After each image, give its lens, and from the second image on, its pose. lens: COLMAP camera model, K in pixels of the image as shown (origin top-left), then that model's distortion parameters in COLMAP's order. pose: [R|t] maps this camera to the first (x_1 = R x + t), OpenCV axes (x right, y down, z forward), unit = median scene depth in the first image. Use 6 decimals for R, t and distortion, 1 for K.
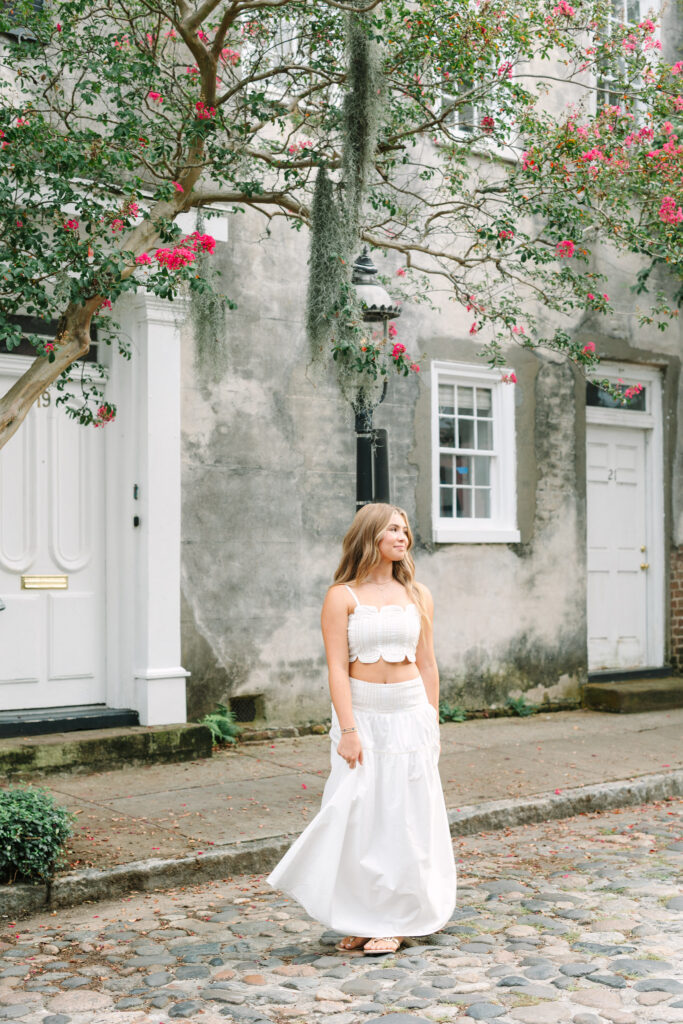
lens RADIAL K [[1665.2, 0, 341.0], [0, 1665.2, 511.4], [0, 0, 1]] dist [0.025666, 0.000000]
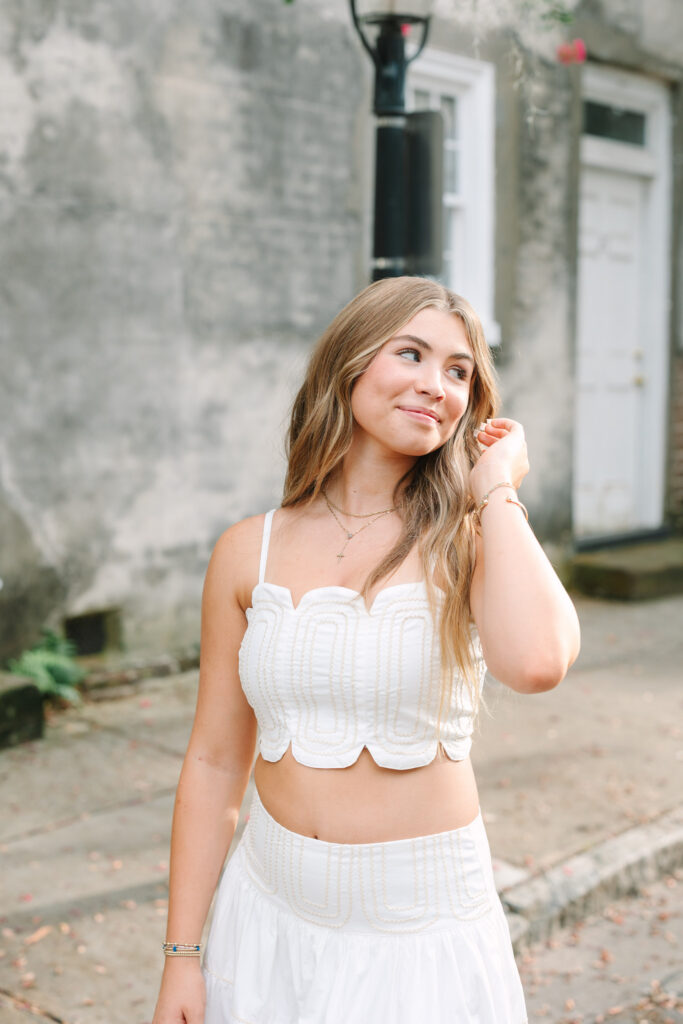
lens RADIAL K [[1665.2, 0, 344.1], [0, 1665.2, 492.9], [0, 0, 1]] dist [0.025666, 0.000000]
pose [[0.984299, -0.006304, 0.176398, -0.071125], [-0.013420, 0.993797, 0.110401, 0.006431], [-0.176000, -0.111035, 0.978108, 0.427865]]
